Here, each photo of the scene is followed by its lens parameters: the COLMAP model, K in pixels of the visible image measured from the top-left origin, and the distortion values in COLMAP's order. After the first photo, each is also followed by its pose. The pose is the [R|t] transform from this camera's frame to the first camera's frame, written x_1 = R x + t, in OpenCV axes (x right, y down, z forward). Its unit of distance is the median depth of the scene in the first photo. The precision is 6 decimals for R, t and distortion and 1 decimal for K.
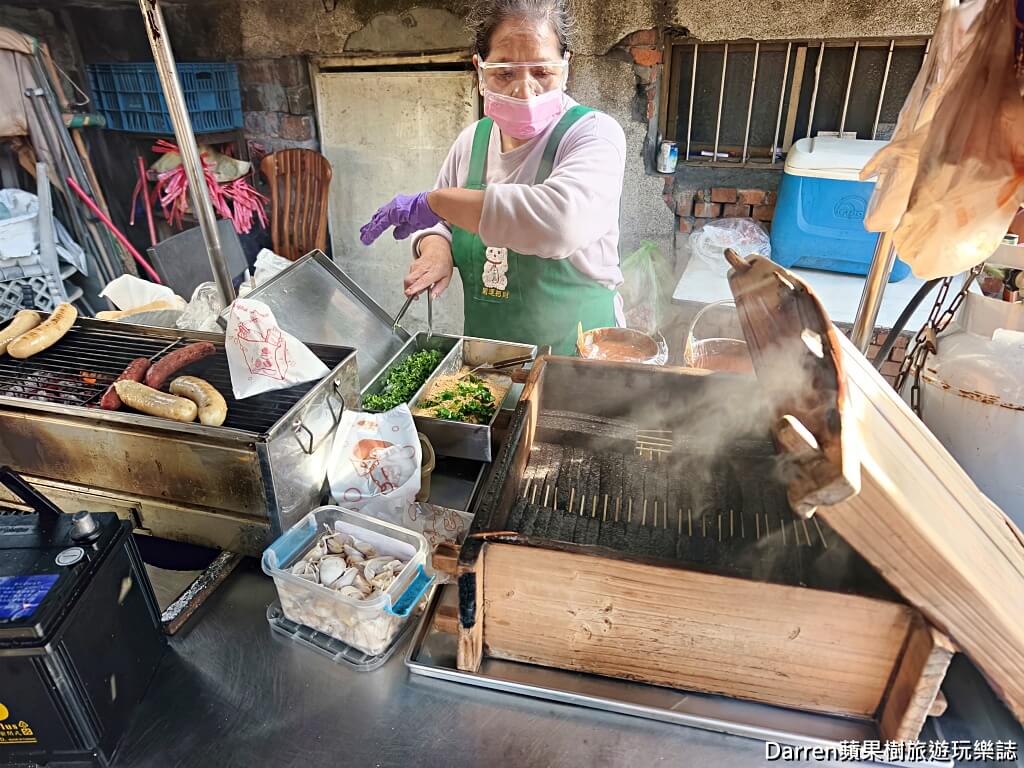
lens RADIAL K [[664.6, 0, 491.3], [0, 664.6, 369.0], [0, 0, 1]] dist [0.004927, -0.006309]
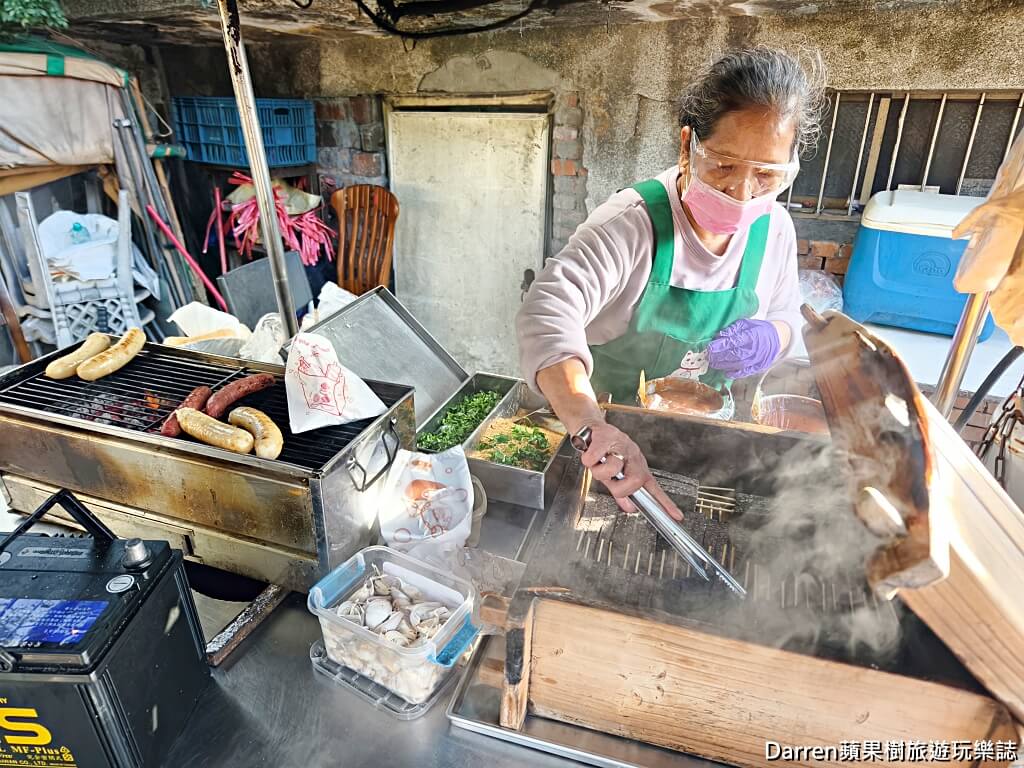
lens RADIAL K [[666.1, 0, 504.6], [0, 666.1, 391.0], [0, 0, 1]] dist [-0.000222, -0.000963]
pose [[0.996731, 0.051373, -0.062351, -0.006532], [-0.052988, 0.998294, -0.024516, -0.007561], [0.060985, 0.027739, 0.997753, 0.016937]]
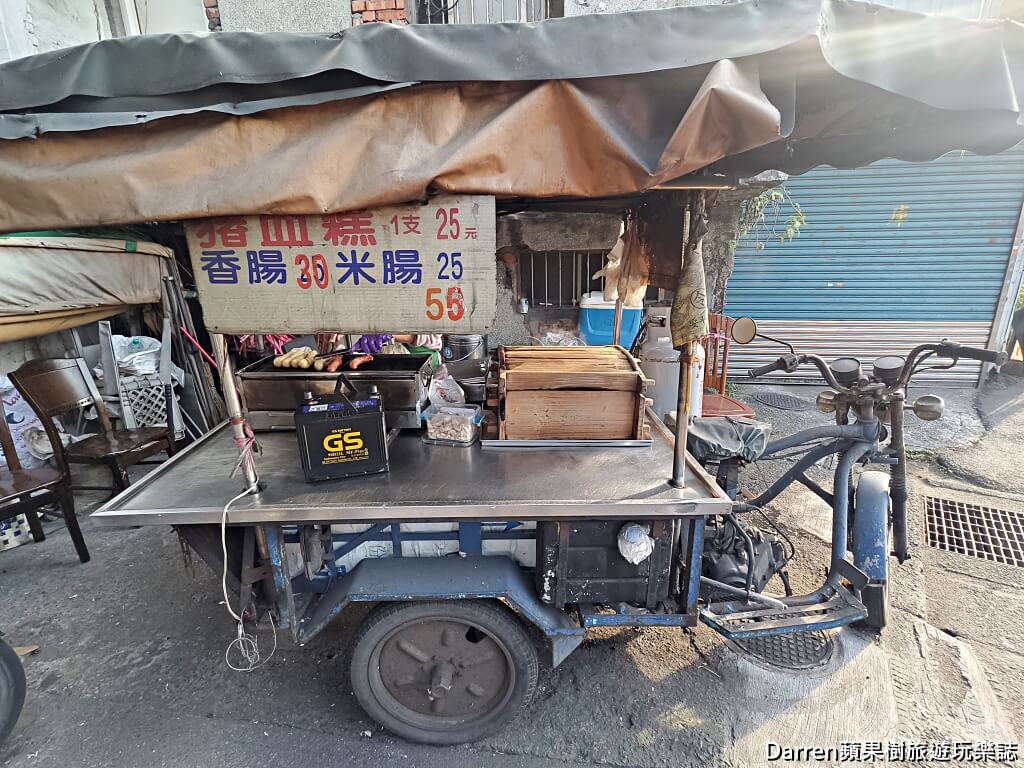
lens RADIAL K [[476.3, 0, 498.6], [0, 476.3, 385.9], [0, 0, 1]] dist [-0.000017, 0.000199]
pose [[0.971981, -0.062787, 0.226518, -0.358324], [0.107375, 0.975845, -0.190254, 0.436665], [-0.209102, 0.209246, 0.955245, -0.721102]]
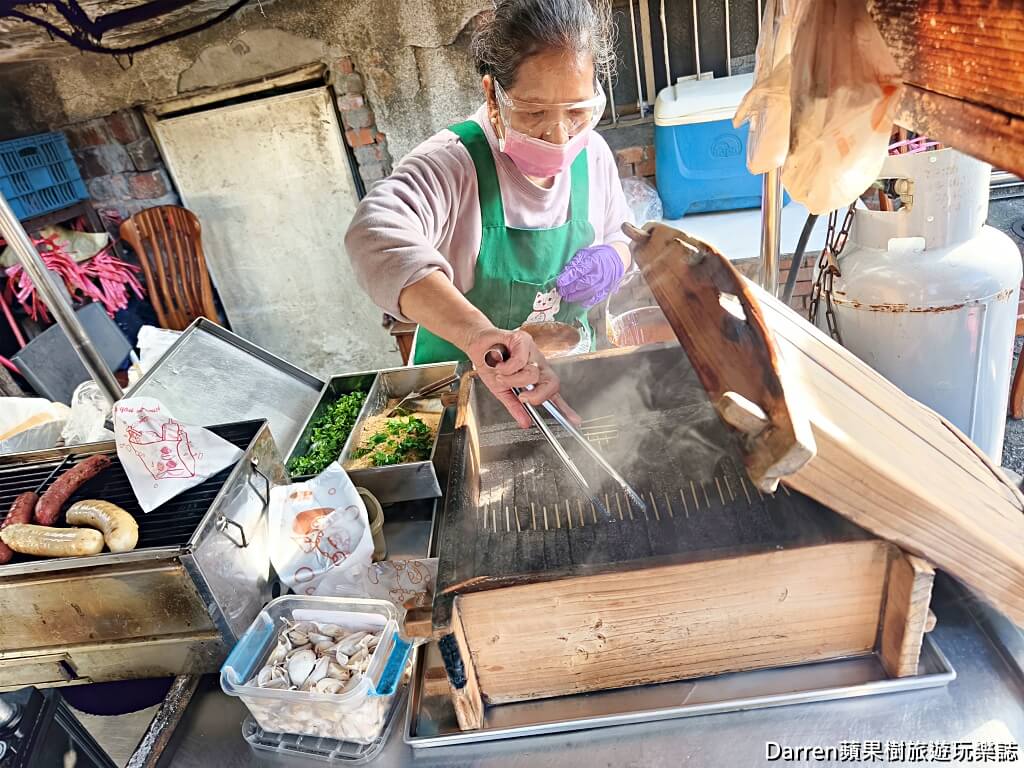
lens RADIAL K [[669.8, 0, 503.2], [0, 669.8, 382.0], [0, 0, 1]] dist [-0.003372, 0.000119]
pose [[0.961449, -0.250138, 0.114223, 0.014967], [0.247290, 0.968169, 0.038694, -0.032906], [-0.120266, -0.008956, 0.992701, 0.044940]]
